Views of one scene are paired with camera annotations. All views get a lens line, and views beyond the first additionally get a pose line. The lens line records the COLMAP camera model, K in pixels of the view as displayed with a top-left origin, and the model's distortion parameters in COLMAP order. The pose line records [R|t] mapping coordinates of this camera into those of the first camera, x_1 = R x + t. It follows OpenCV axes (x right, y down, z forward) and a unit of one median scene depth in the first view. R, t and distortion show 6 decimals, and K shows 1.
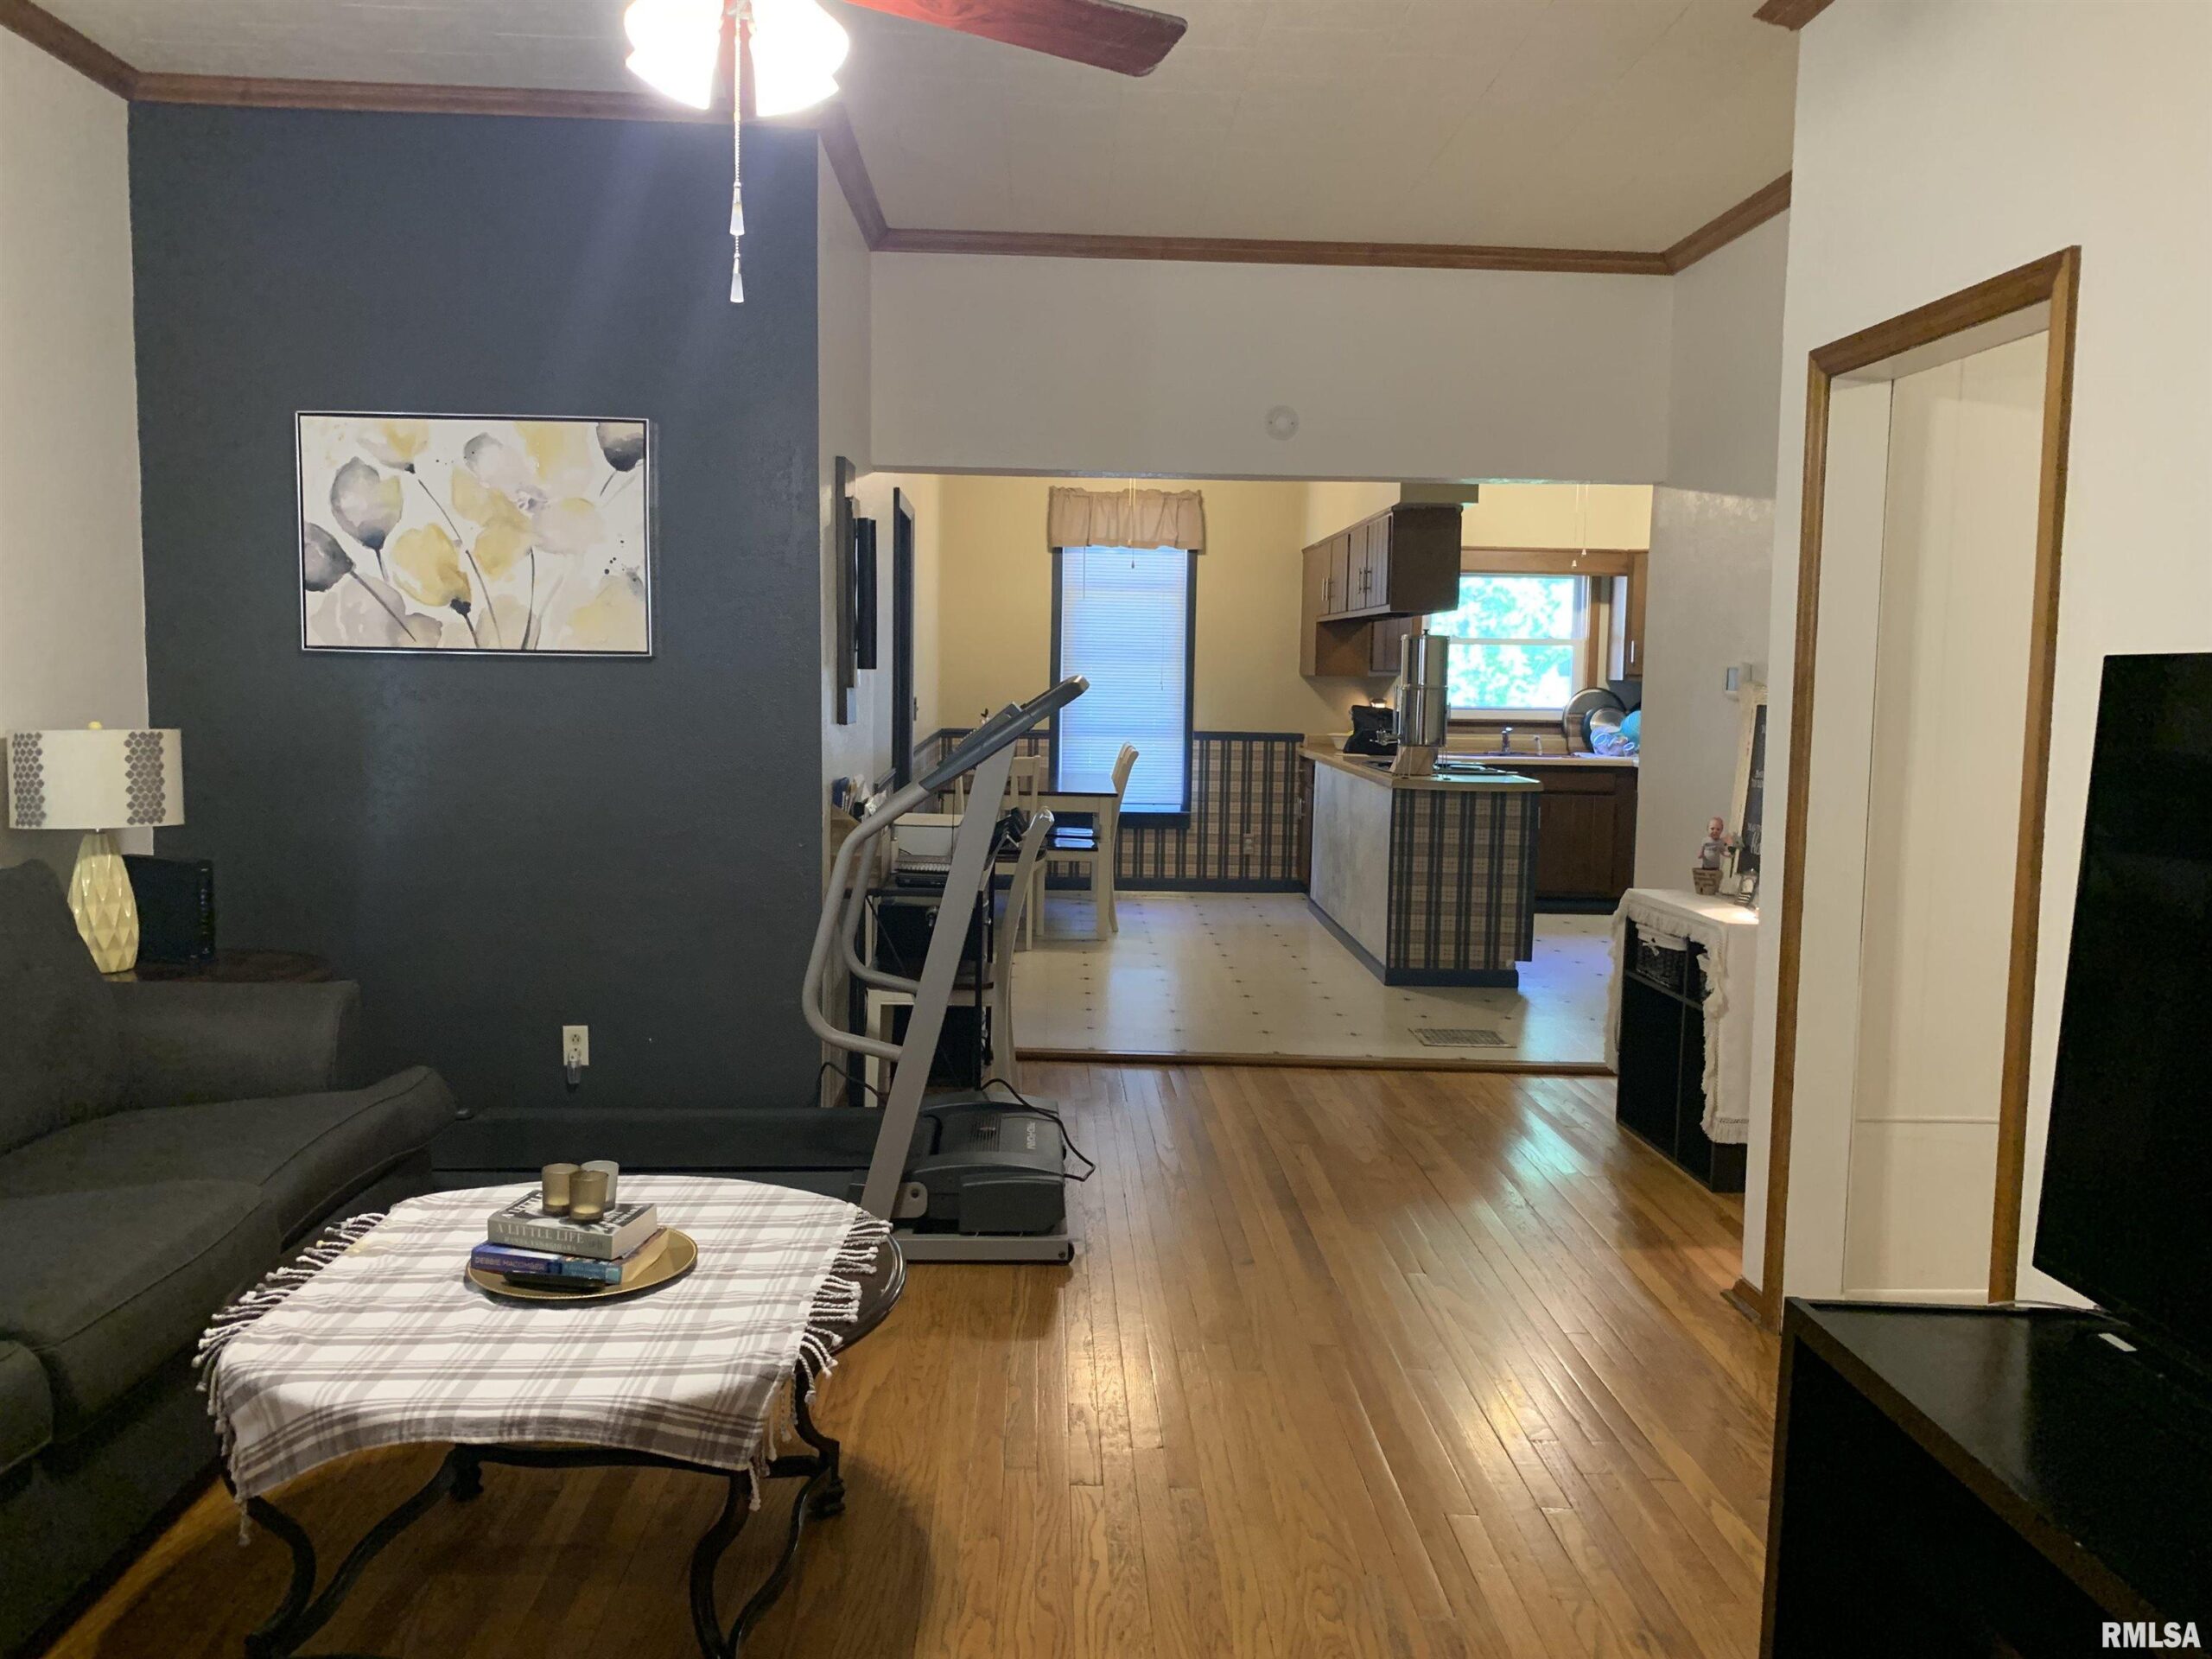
lens RADIAL K [[1790.5, 0, 988.4], [0, 1790.5, 827.0], [0, 0, 1]] dist [0.079236, -0.001550]
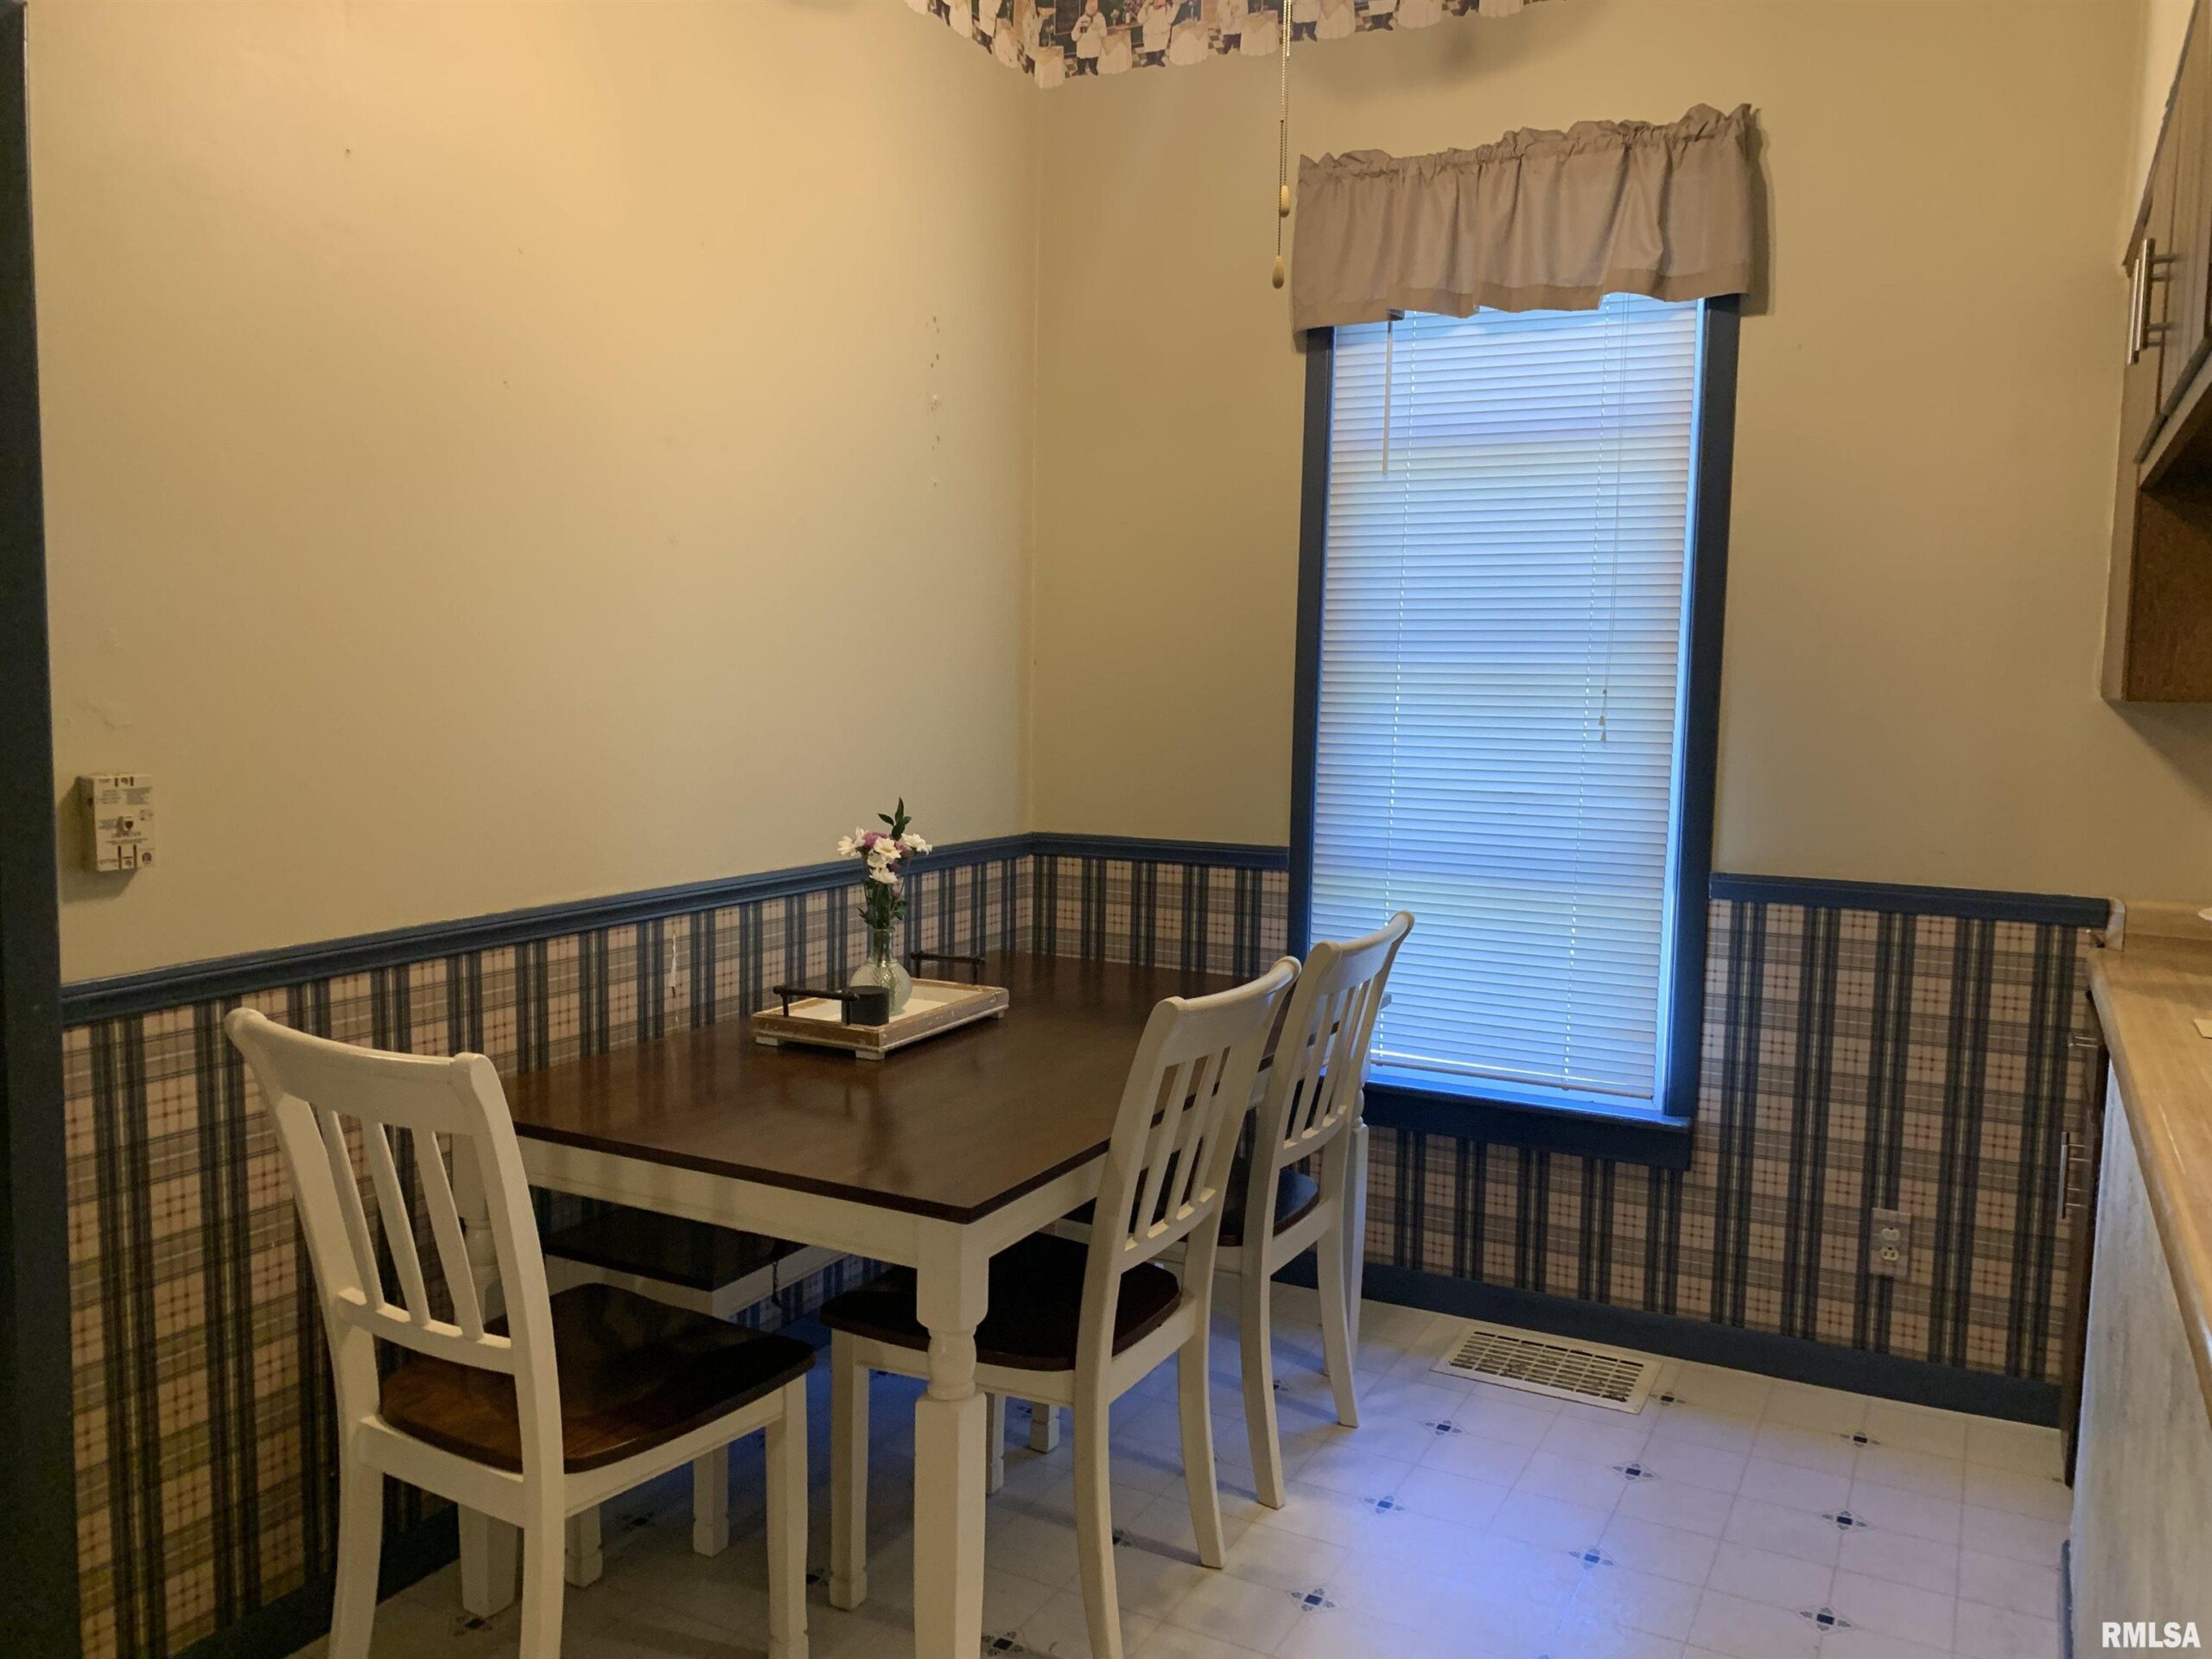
lens RADIAL K [[1685.6, 0, 1106.0], [0, 1685.6, 829.5], [0, 0, 1]] dist [0.005233, -0.003302]
pose [[0.898963, 0.042830, -0.435925, 0.150694], [-0.047838, 0.998855, -0.000513, -0.056603], [0.435404, 0.021315, 0.899983, 0.692032]]
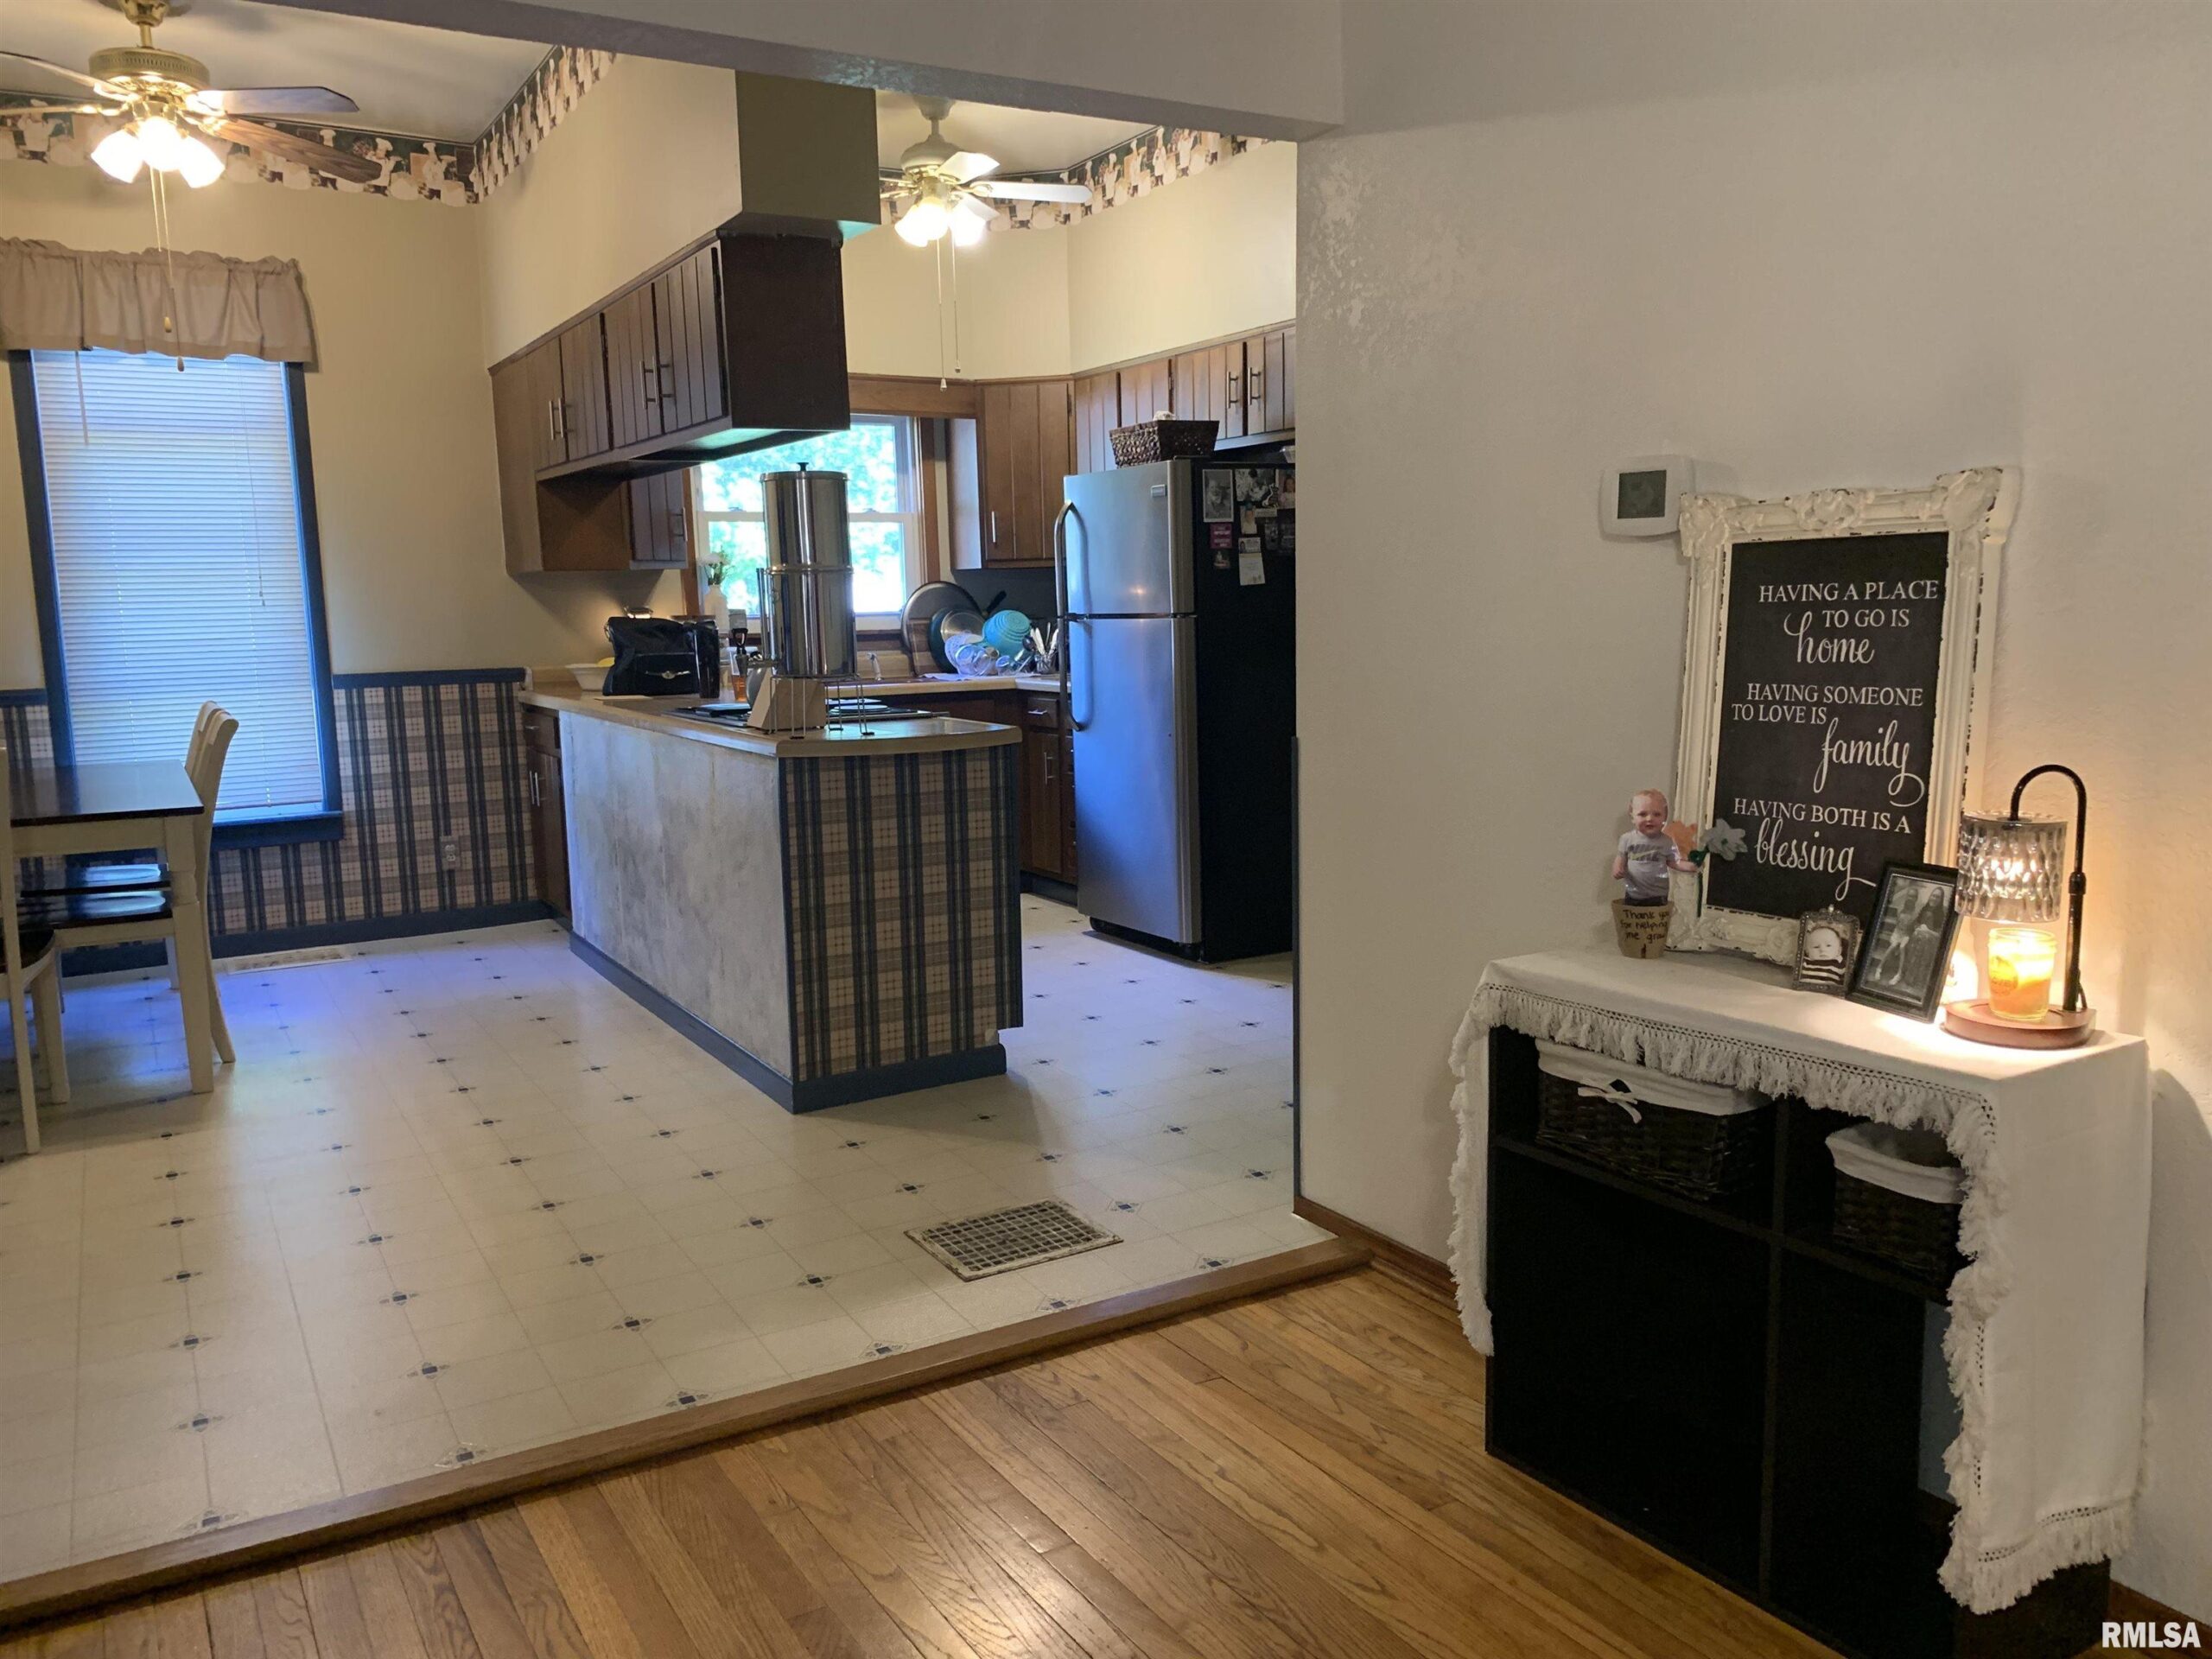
lens RADIAL K [[1728.5, 0, 1173.4], [0, 1728.5, 840.9], [0, 0, 1]] dist [0.000155, -0.020019]
pose [[0.829291, -0.111851, 0.547509, 0.026993], [0.082804, 0.993544, 0.077551, -0.020372], [-0.552648, -0.018977, 0.833199, 0.376109]]
